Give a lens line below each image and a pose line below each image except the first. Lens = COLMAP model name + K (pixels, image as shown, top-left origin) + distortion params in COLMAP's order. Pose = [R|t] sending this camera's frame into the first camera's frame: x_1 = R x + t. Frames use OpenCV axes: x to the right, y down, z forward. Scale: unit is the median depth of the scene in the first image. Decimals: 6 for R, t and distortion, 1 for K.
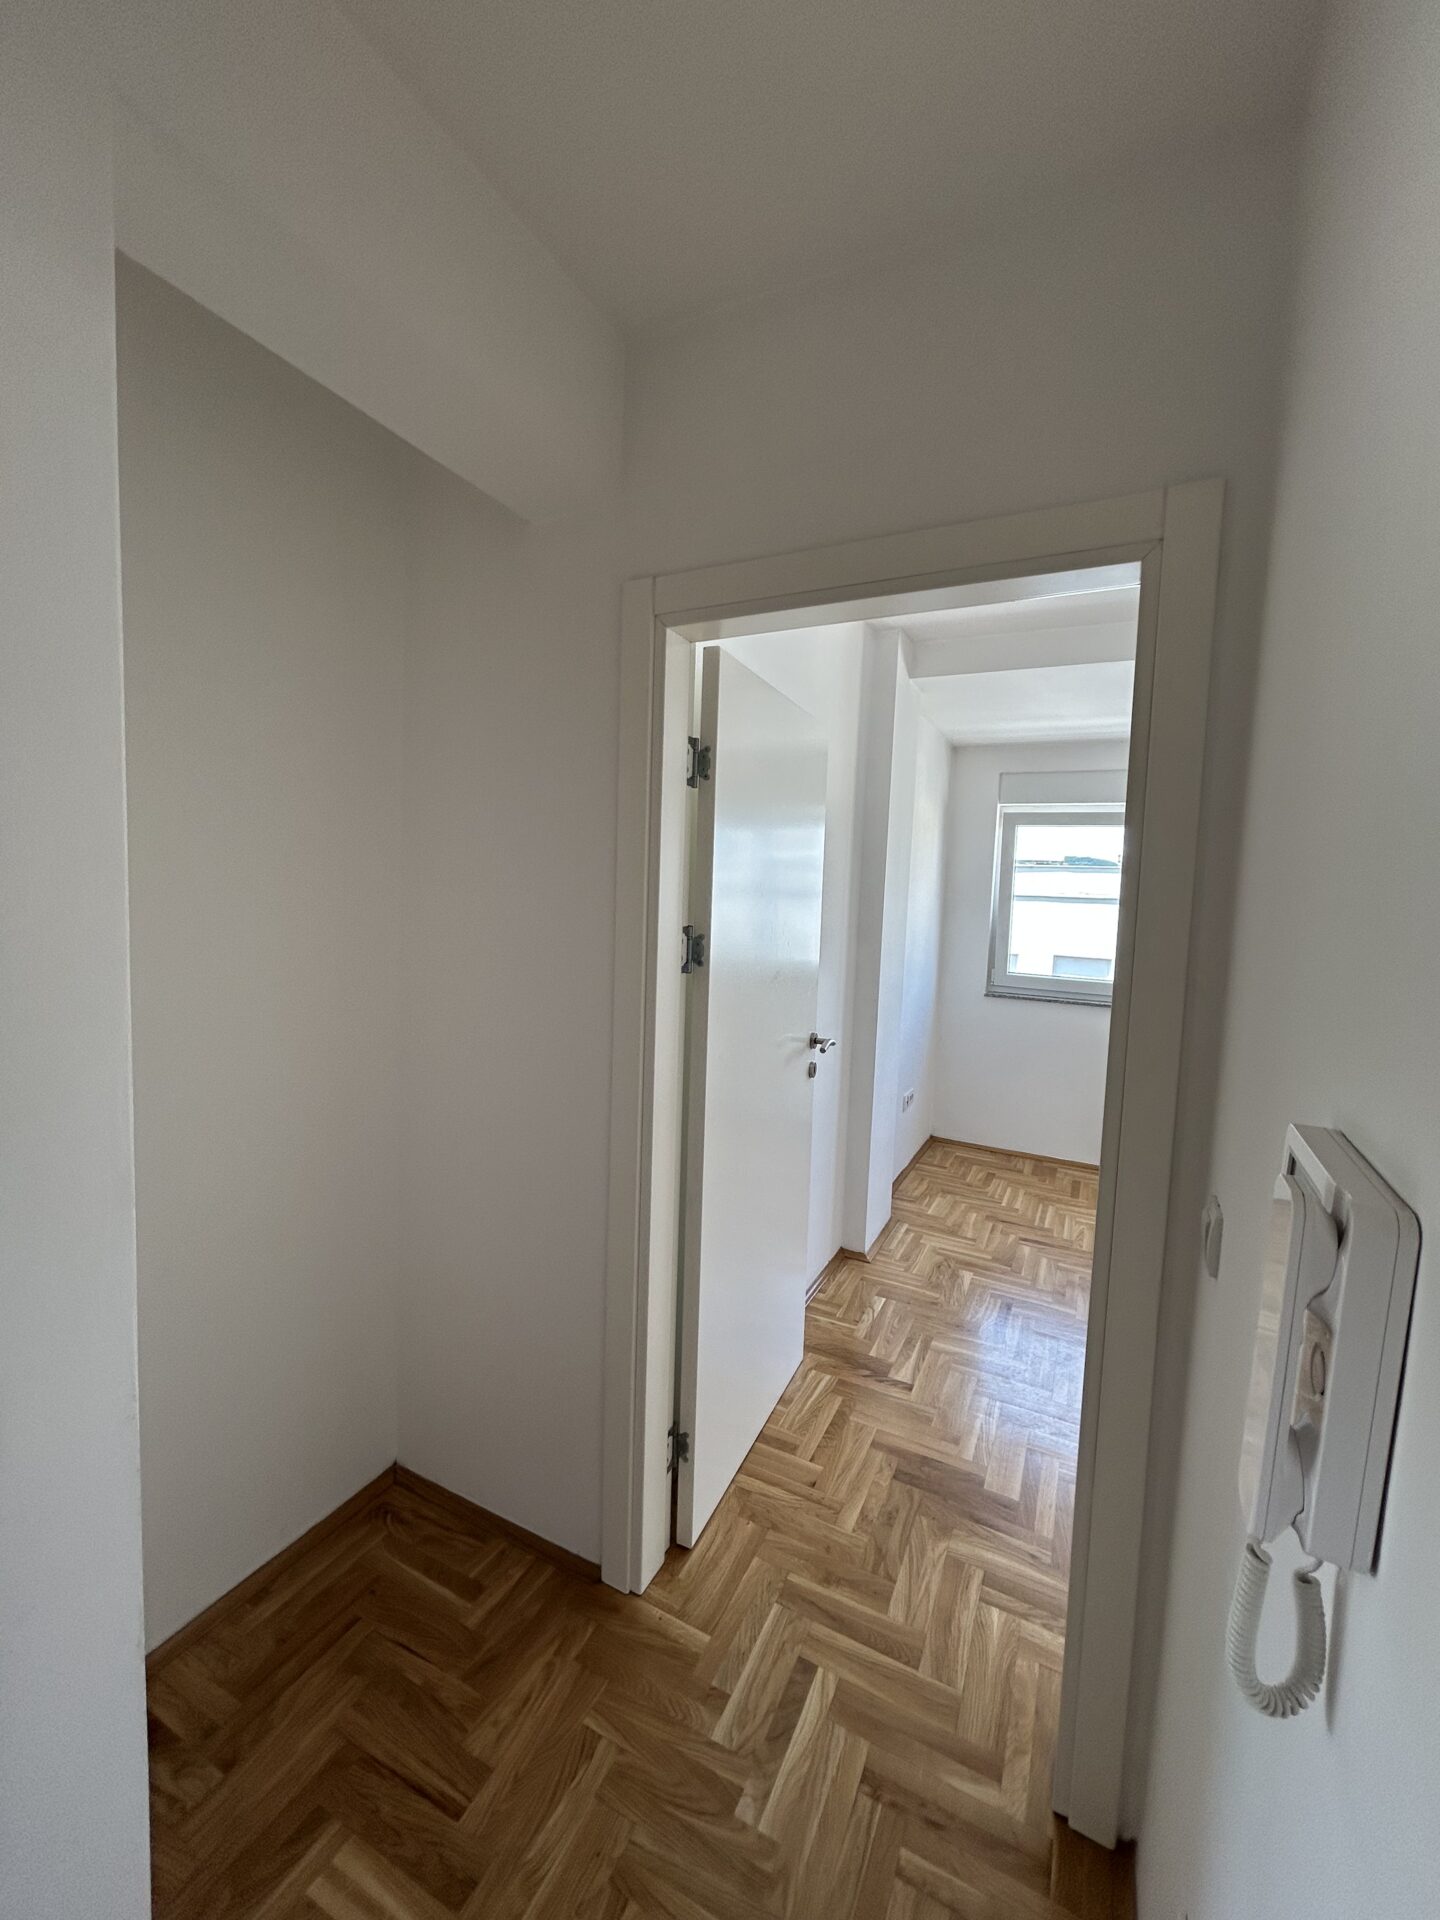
lens RADIAL K [[769.5, 0, 726.1], [0, 769.5, 954.2], [0, 0, 1]] dist [0.001733, 0.000057]
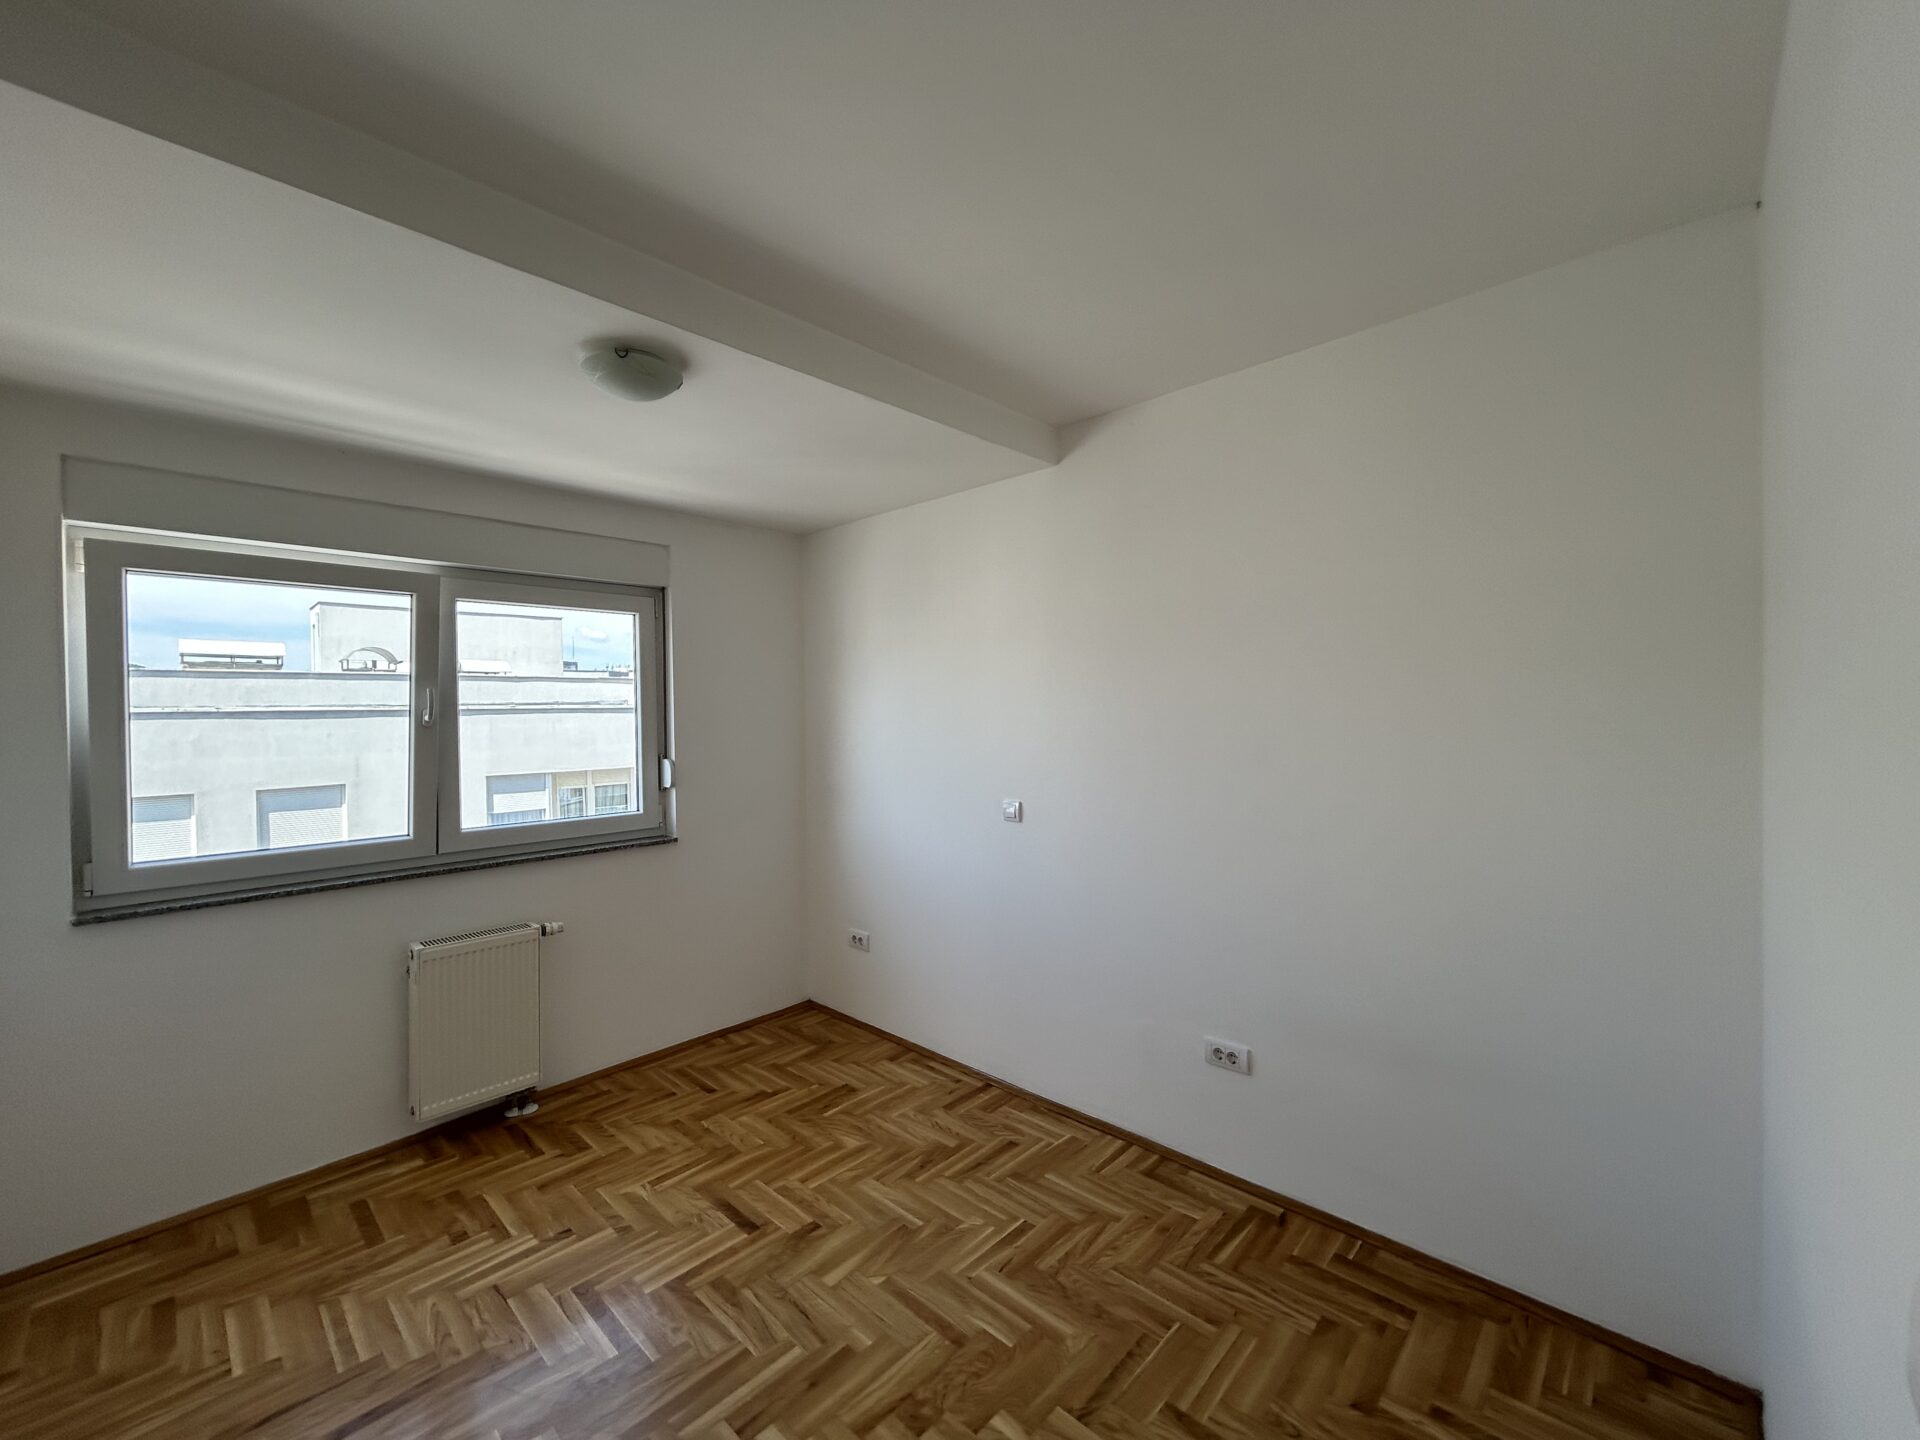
lens RADIAL K [[769.5, 0, 954.1], [0, 769.5, 723.2], [0, 0, 1]] dist [0.001733, 0.000057]
pose [[0.294035, -0.053618, 0.954289, 0.058478], [0.099916, 0.994679, 0.025101, -0.029589], [-0.950558, 0.087968, 0.297828, 0.377459]]
